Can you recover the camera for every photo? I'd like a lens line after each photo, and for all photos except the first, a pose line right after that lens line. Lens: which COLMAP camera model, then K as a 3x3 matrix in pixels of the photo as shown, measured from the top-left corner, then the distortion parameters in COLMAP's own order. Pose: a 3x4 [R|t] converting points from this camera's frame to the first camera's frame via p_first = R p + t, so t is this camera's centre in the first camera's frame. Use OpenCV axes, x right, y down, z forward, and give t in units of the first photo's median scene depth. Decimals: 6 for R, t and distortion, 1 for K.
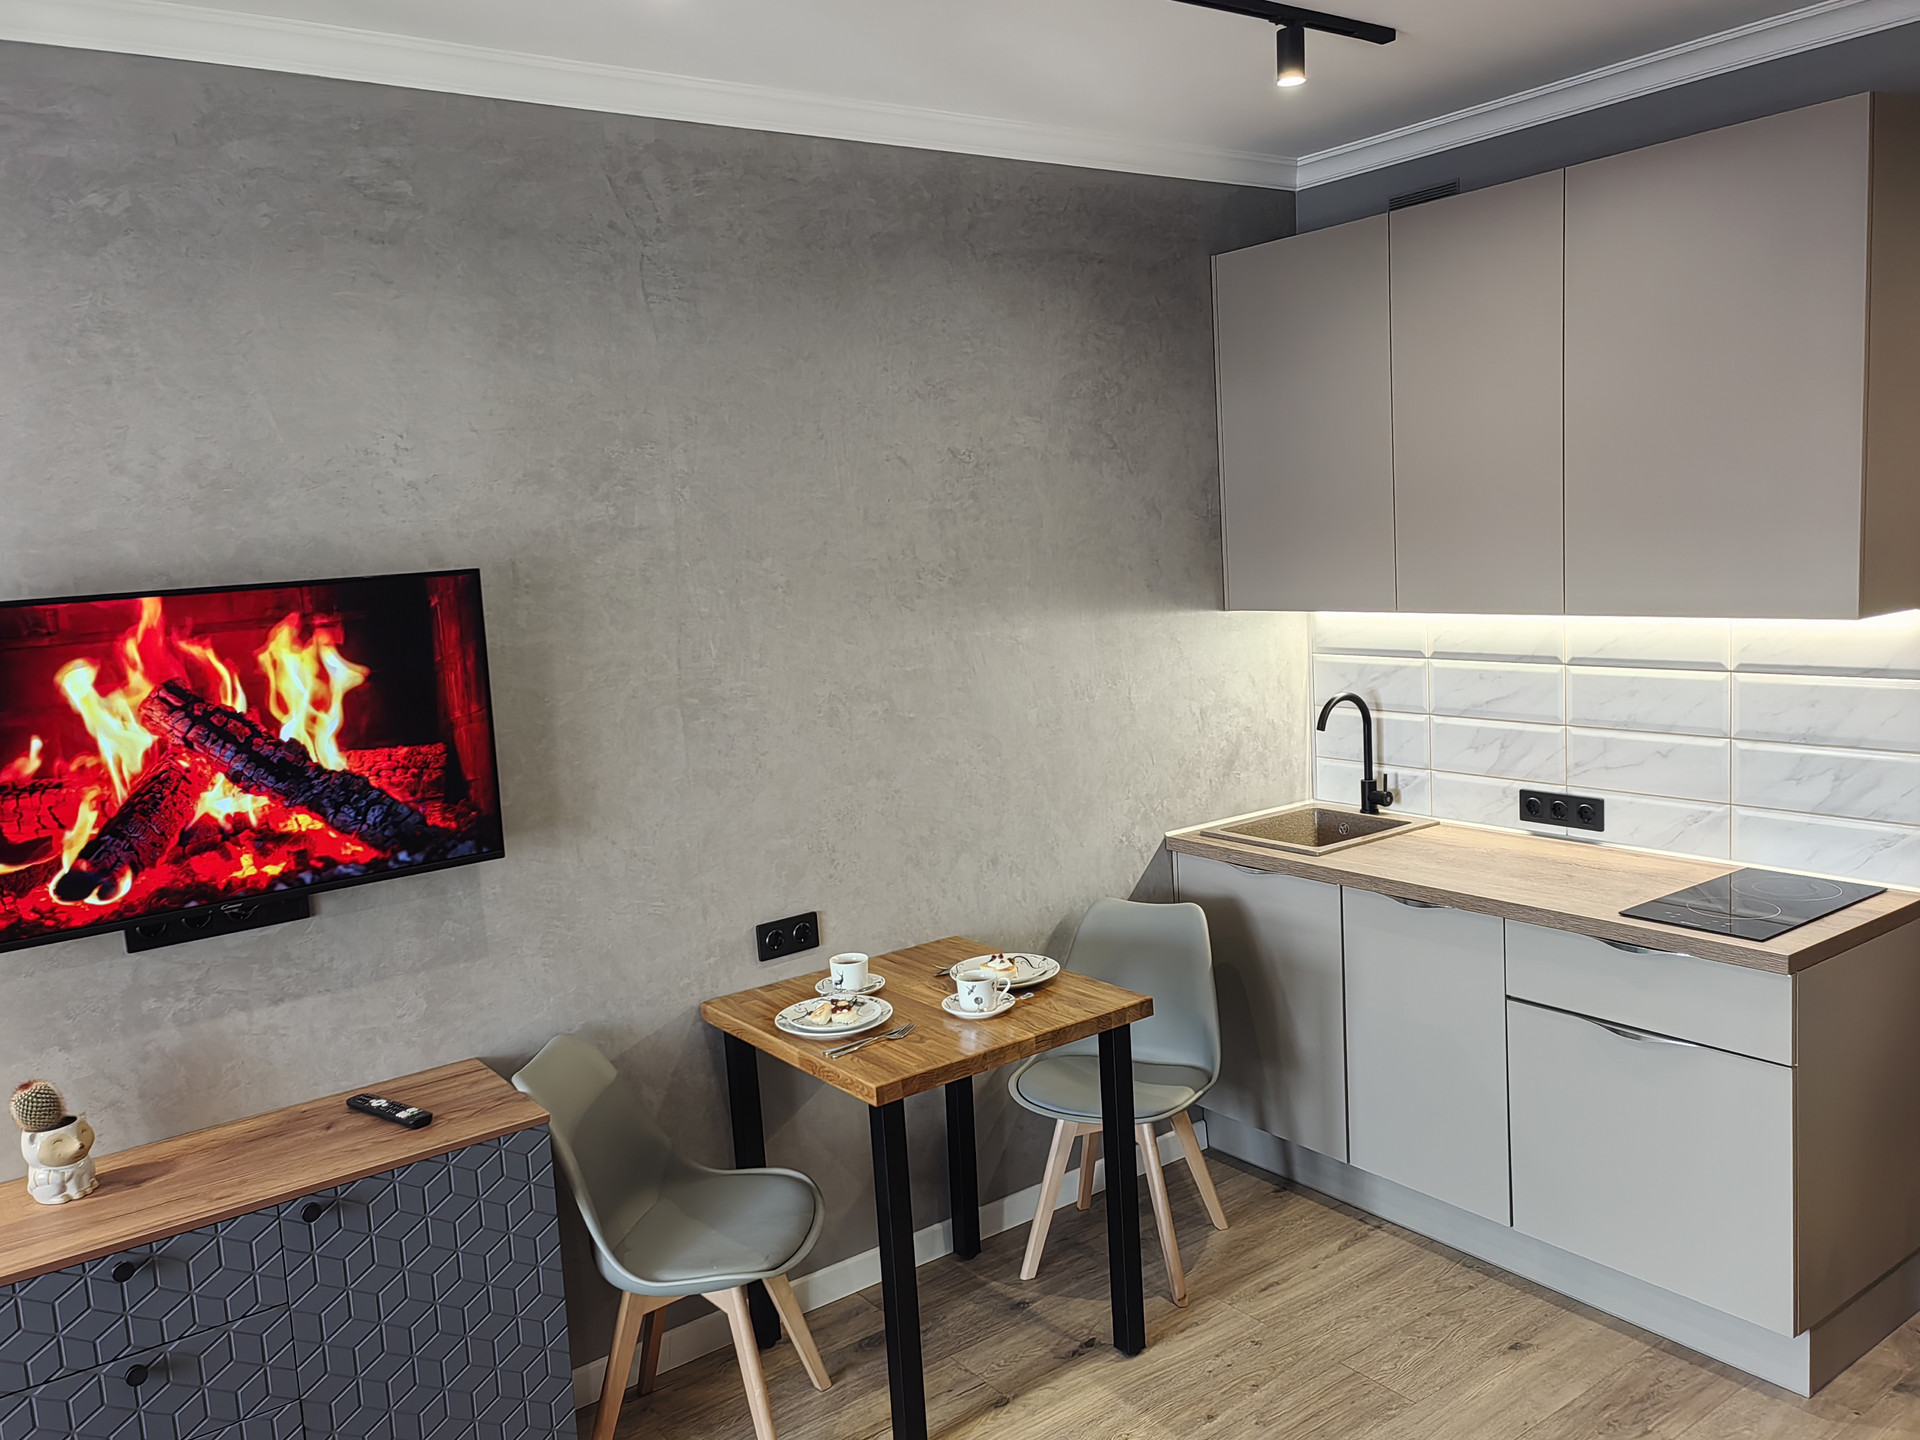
lens RADIAL K [[1502.5, 0, 943.4], [0, 1502.5, 716.6], [0, 0, 1]] dist [0.031711, -0.000609]
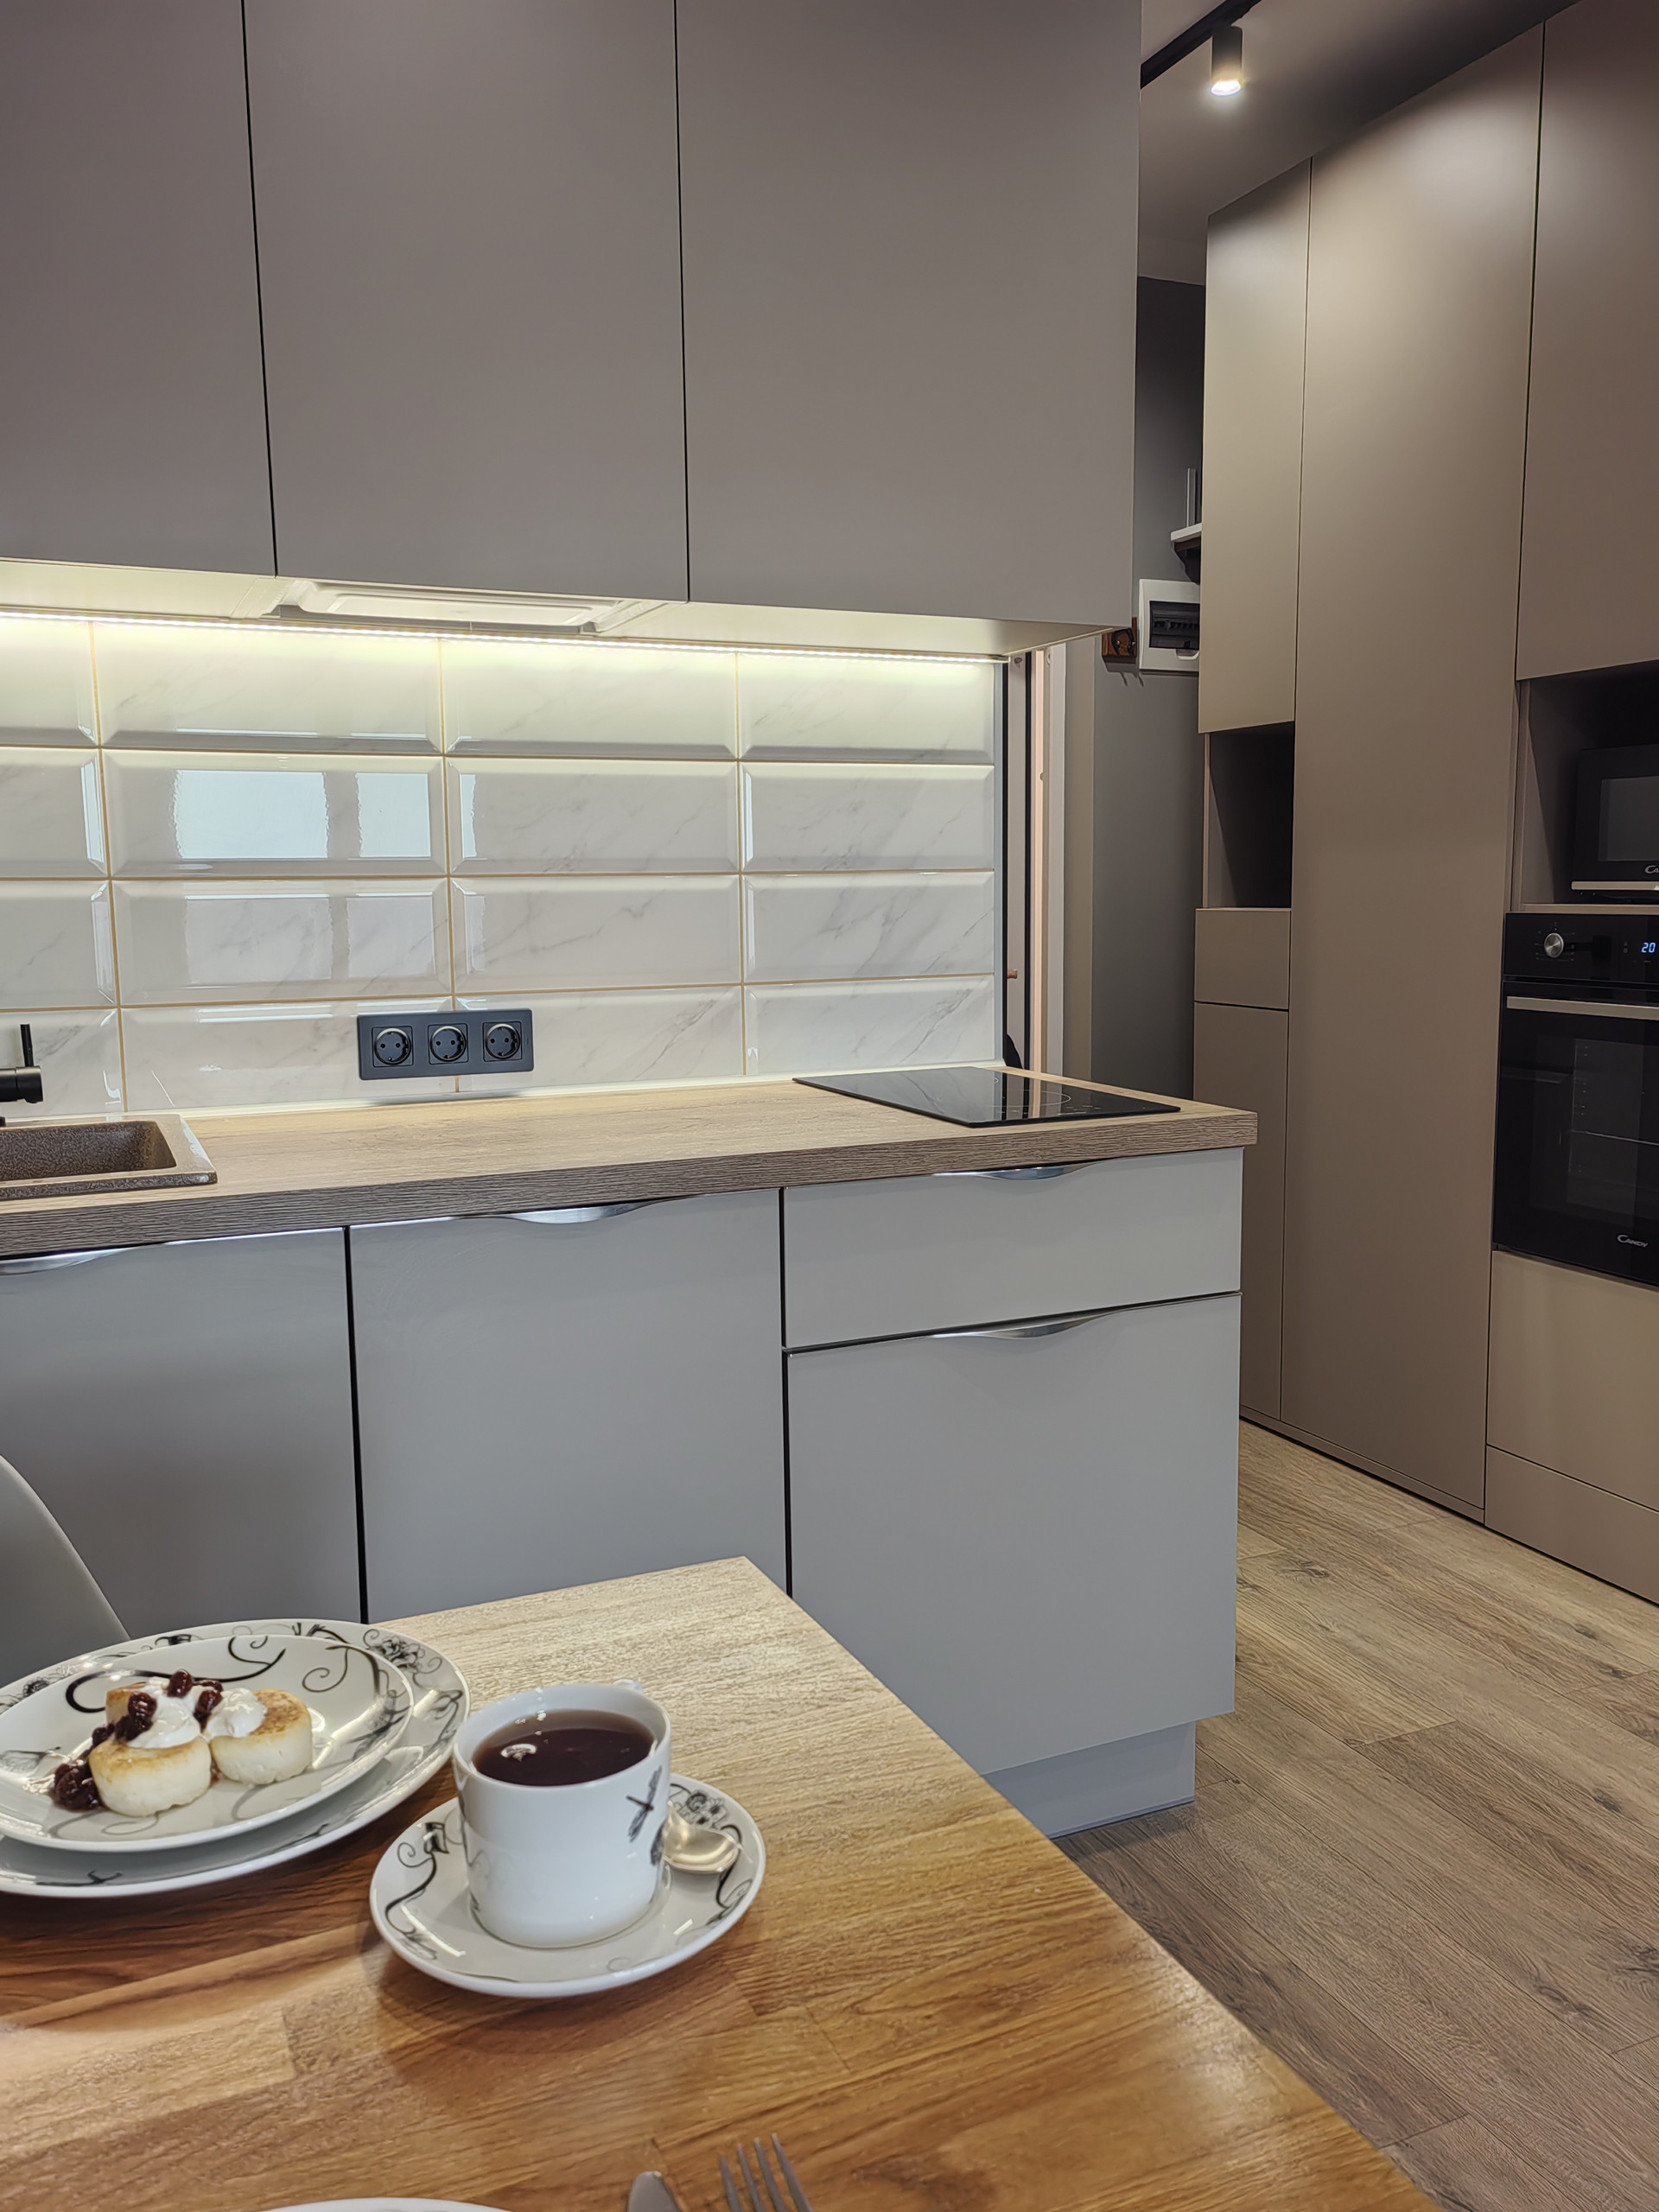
lens RADIAL K [[1730.9, 0, 823.4], [0, 1730.9, 1089.1], [0, 0, 1]] dist [0.031711, -0.000609]
pose [[0.211447, -0.058242, 0.975653, -0.143188], [0.126979, 0.991400, 0.031663, 0.075658], [-0.969106, 0.117192, 0.217024, 0.761299]]
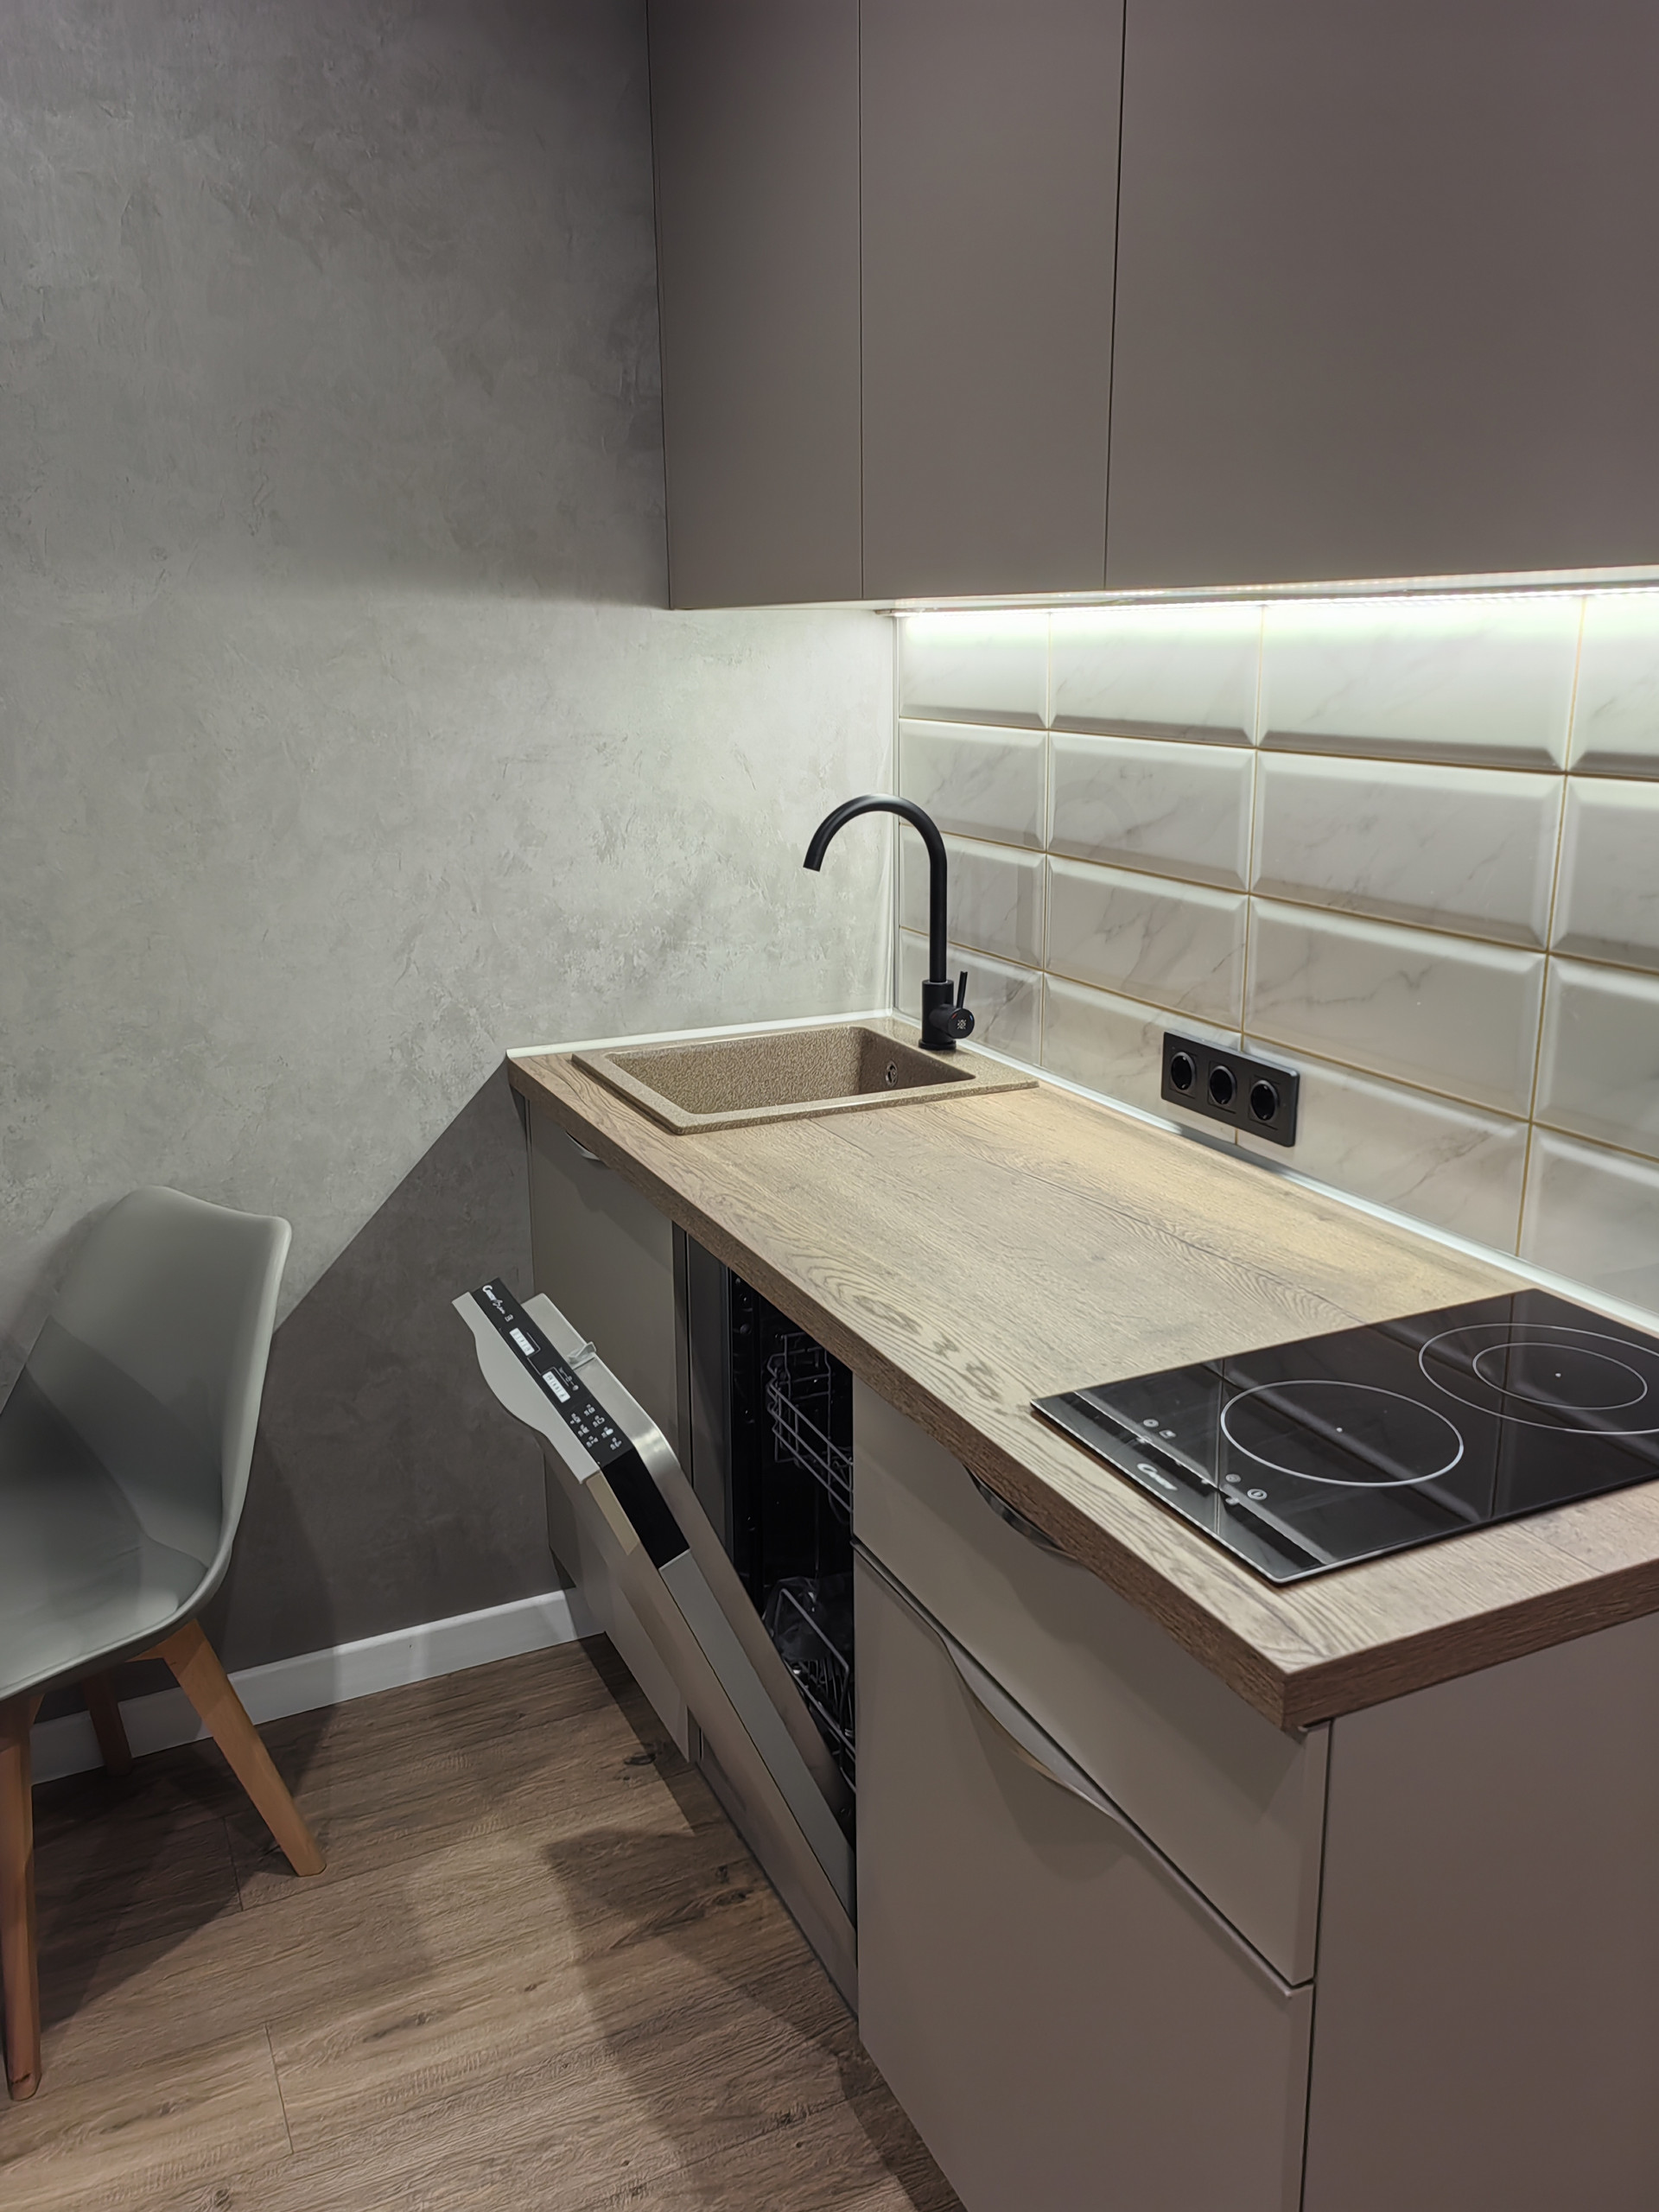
lens RADIAL K [[1730.9, 0, 835.8], [0, 1730.9, 1101.1], [0, 0, 1]] dist [0.031711, -0.000609]
pose [[0.982621, 0.097689, -0.157838, 0.383079], [-0.074249, 0.986177, 0.148127, -0.000618], [0.170127, -0.133834, 0.976292, 0.493526]]
